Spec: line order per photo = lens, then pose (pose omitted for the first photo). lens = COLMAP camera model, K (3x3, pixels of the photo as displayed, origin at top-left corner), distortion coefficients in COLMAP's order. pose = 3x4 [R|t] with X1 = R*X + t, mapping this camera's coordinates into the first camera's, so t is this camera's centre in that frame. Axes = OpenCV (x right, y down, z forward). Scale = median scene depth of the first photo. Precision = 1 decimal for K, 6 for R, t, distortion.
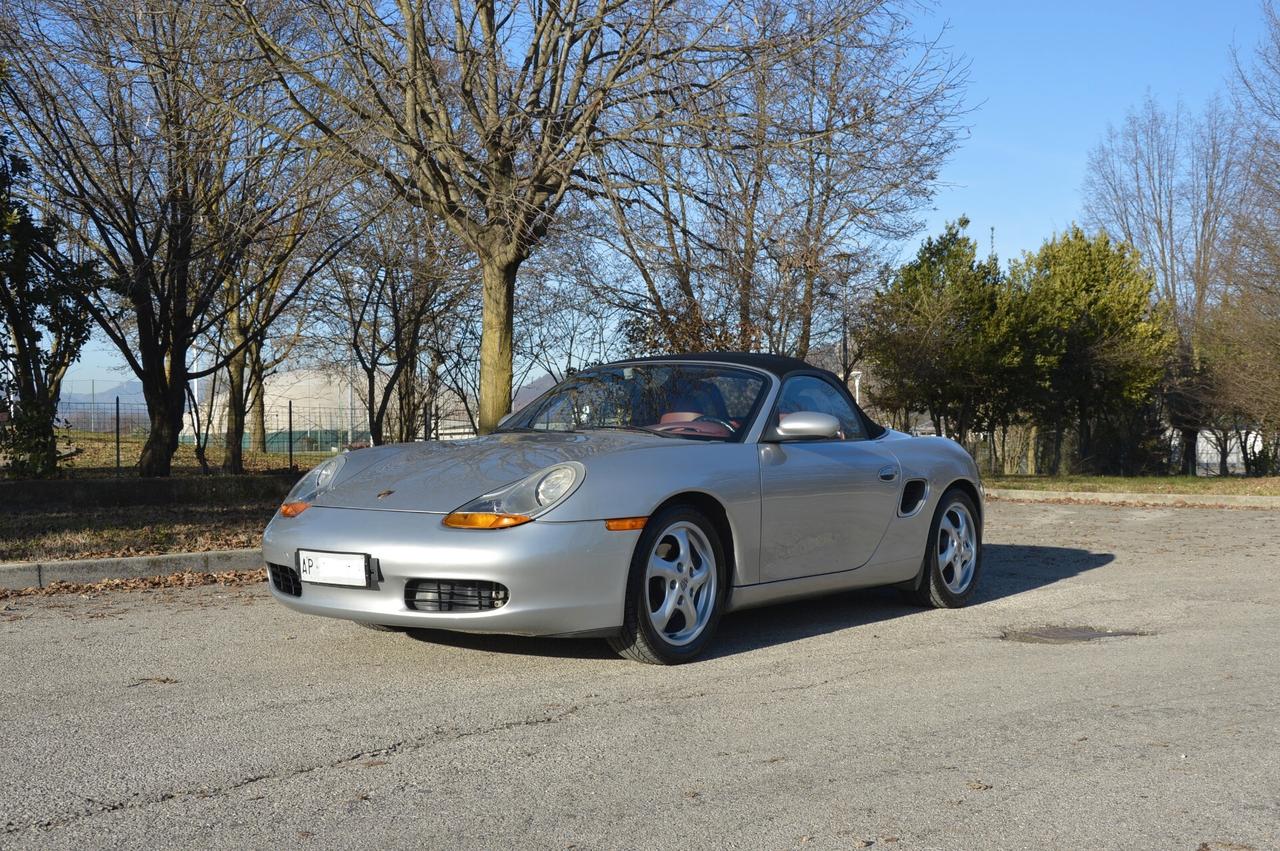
lens RADIAL K [[1414.1, 0, 640.0], [0, 1414.1, 425.5], [0, 0, 1]] dist [-0.039388, 0.317741]
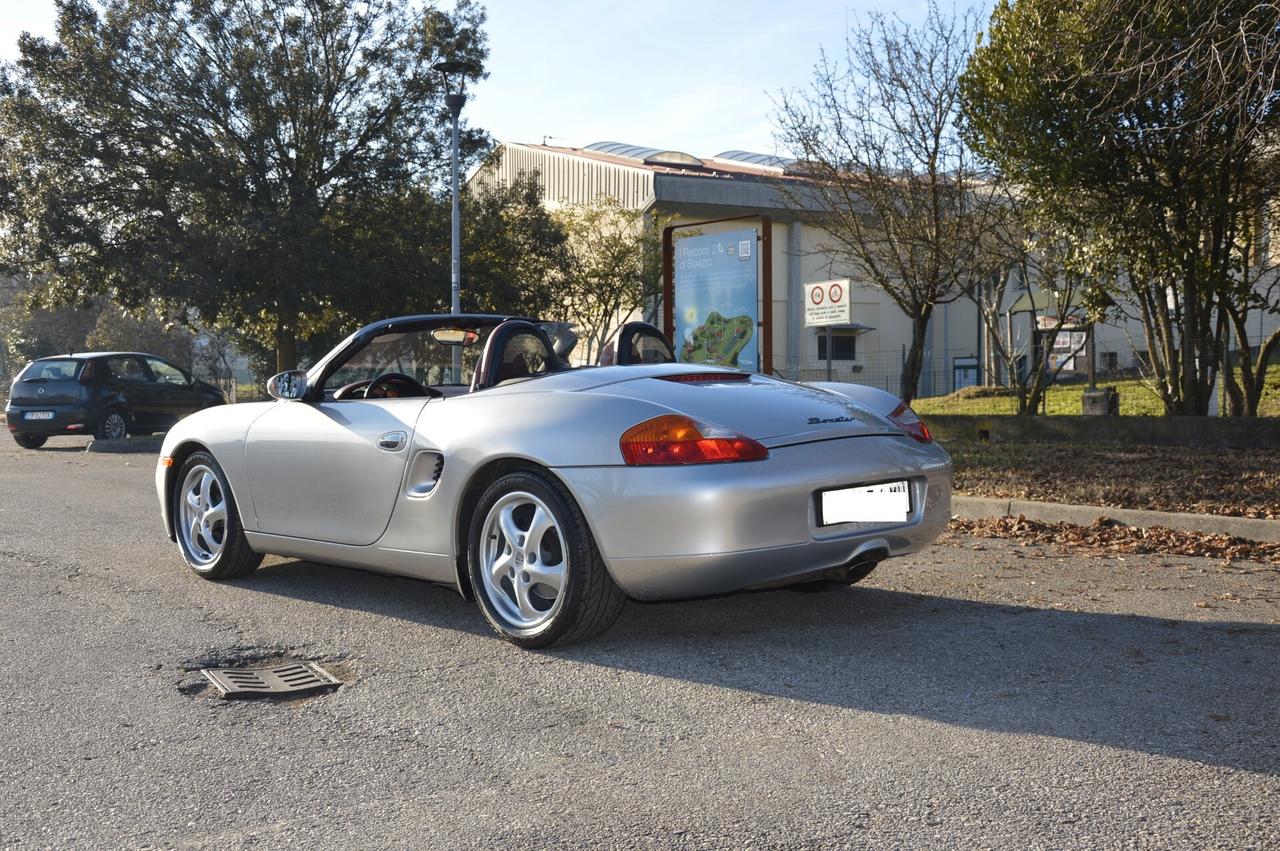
lens RADIAL K [[1367.8, 0, 646.3], [0, 1367.8, 428.3], [0, 0, 1]] dist [-0.045628, 0.291635]
pose [[-0.156885, 0.037176, -0.986917, 0.805485], [0.028663, 0.999042, 0.033076, 0.004661], [0.987201, -0.023099, -0.157800, 1.098760]]
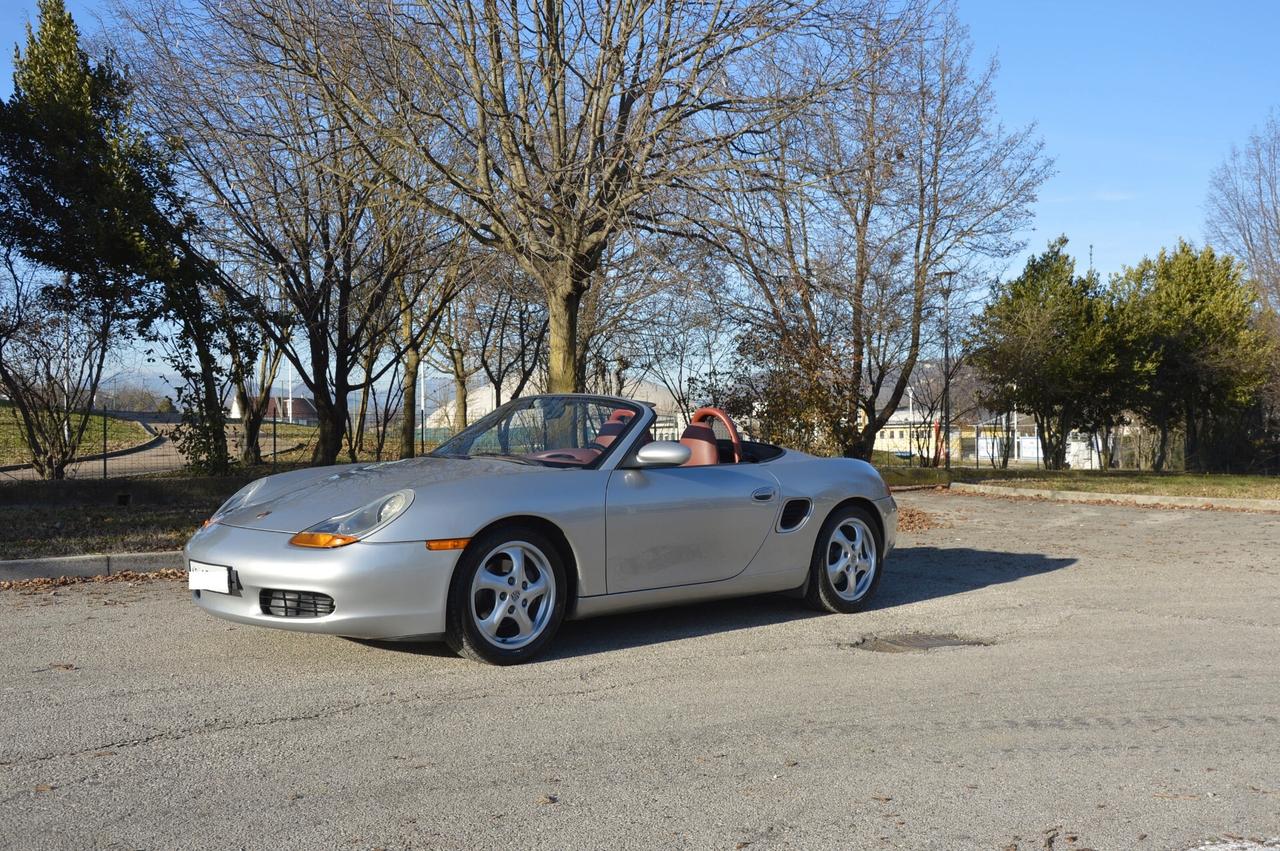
lens RADIAL K [[1245.6, 0, 647.5], [0, 1245.6, 426.8], [0, 0, 1]] dist [-0.072832, 0.191429]
pose [[0.988842, 0.002149, -0.148952, 0.199495], [-0.001179, 0.999978, 0.006599, -0.022022], [0.148963, -0.006349, 0.988822, 0.012642]]
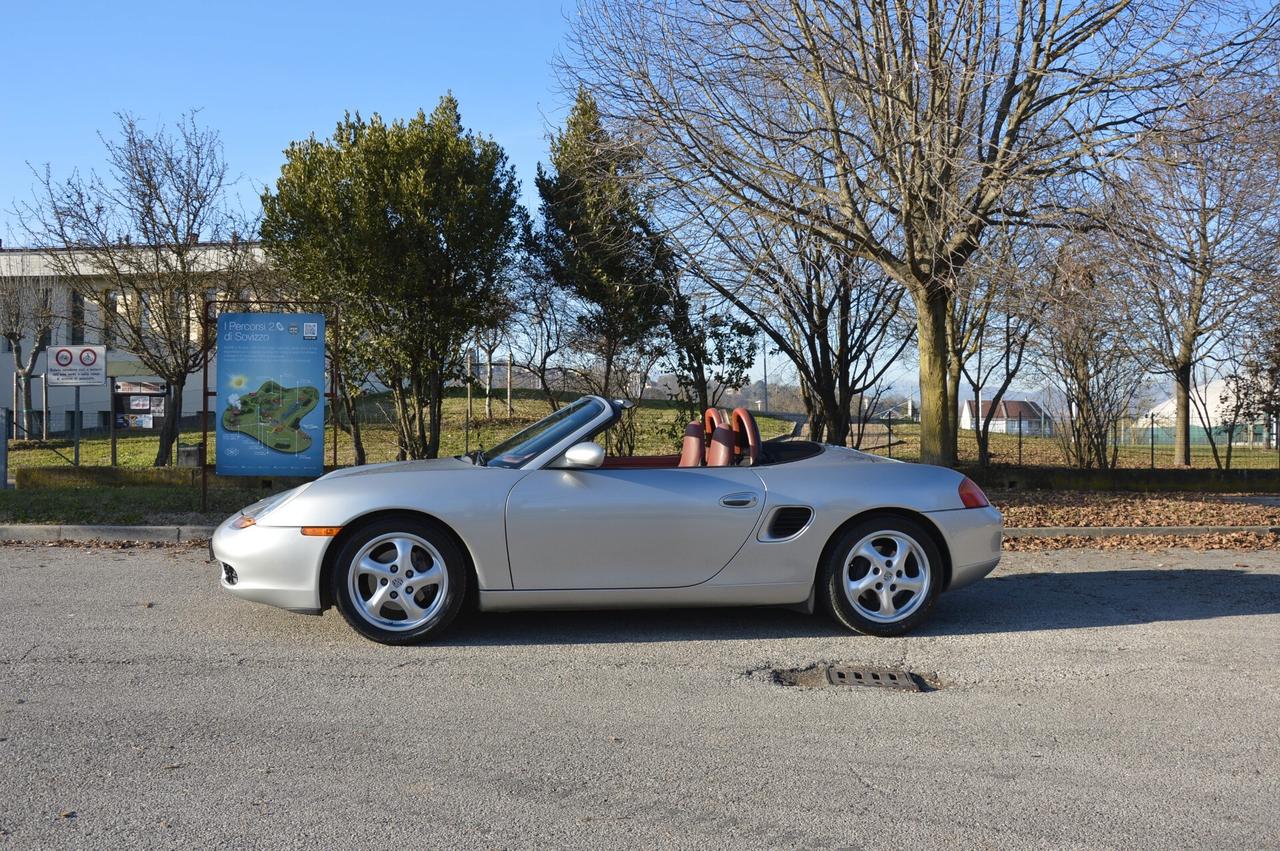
lens RADIAL K [[1089.4, 0, 660.7], [0, 1089.4, 426.0], [0, 0, 1]] dist [-0.059262, 0.007845]
pose [[0.727309, 0.003394, -0.686302, 0.596132], [0.001297, 0.999979, 0.006320, -0.022194], [0.686309, -0.005487, 0.727290, 0.321331]]
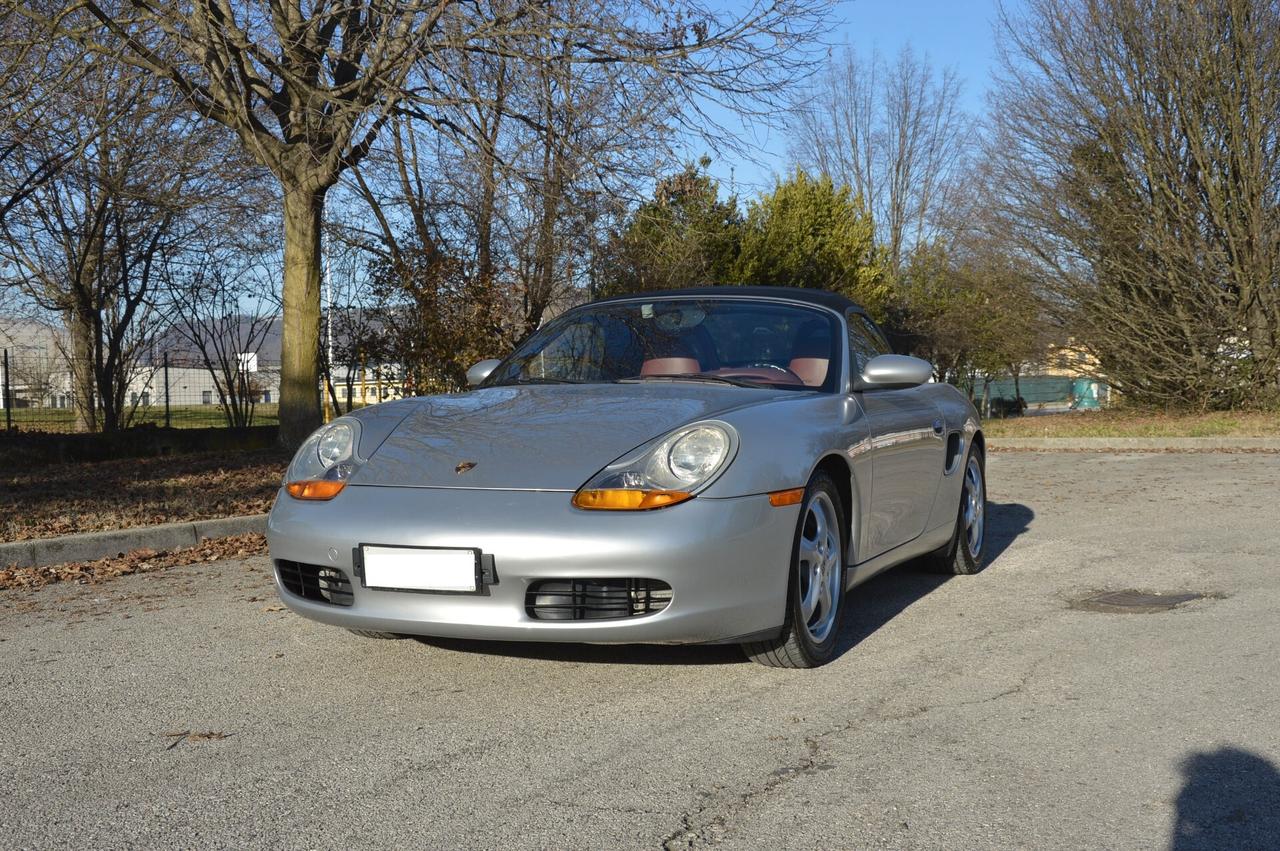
lens RADIAL K [[1448.2, 0, 640.0], [0, 1448.2, 425.5], [0, 0, 1]] dist [0.006154, 0.018338]
pose [[0.972061, -0.019378, 0.233926, -0.184300], [0.011043, 0.999258, 0.036890, -0.001220], [-0.234468, -0.033276, 0.971554, 0.149935]]
